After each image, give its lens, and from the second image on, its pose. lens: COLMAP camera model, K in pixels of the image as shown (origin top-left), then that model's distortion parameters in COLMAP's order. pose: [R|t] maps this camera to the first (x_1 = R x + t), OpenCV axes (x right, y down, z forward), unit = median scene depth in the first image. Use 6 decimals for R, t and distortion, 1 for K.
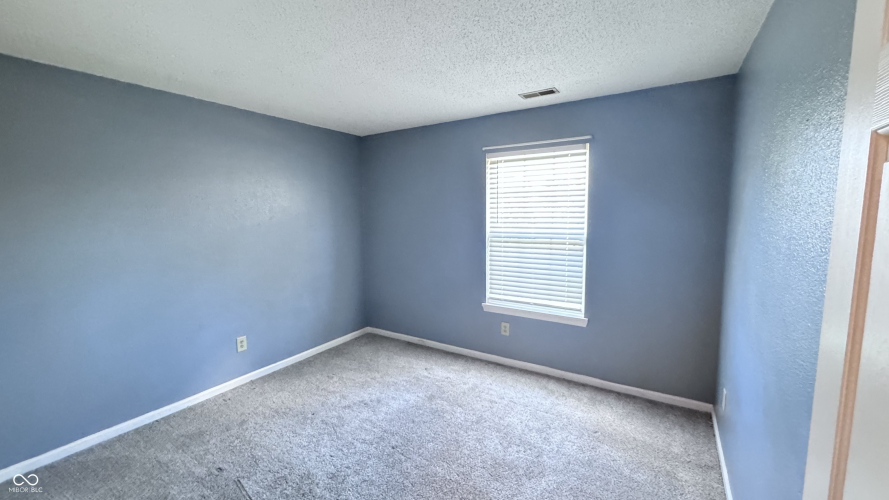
lens RADIAL K [[353.3, 0, 444.5], [0, 353.3, 250.0], [0, 0, 1]] dist [-0.001928, -0.000325]
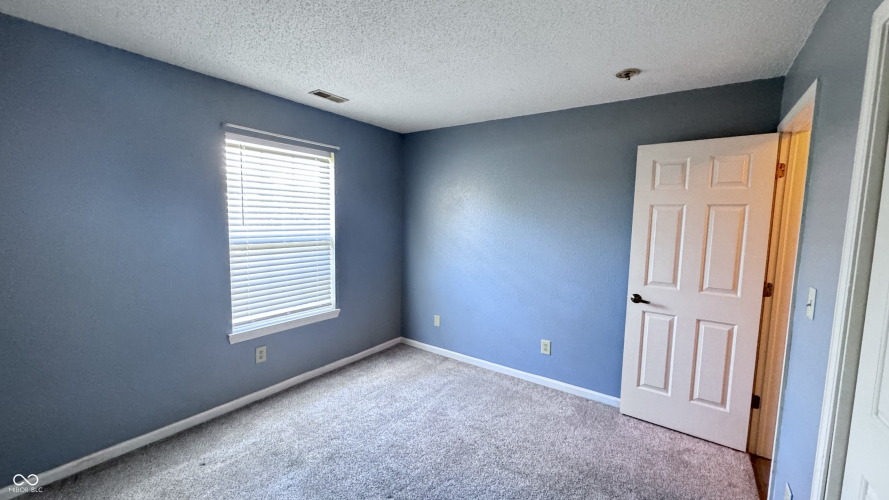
lens RADIAL K [[353.3, 0, 444.5], [0, 353.3, 250.0], [0, 0, 1]] dist [-0.001928, -0.000325]
pose [[0.050408, -0.078689, 0.995624, -0.678376], [0.086286, 0.993507, 0.074154, -0.046220], [-0.994994, 0.082170, 0.056870, 0.577593]]
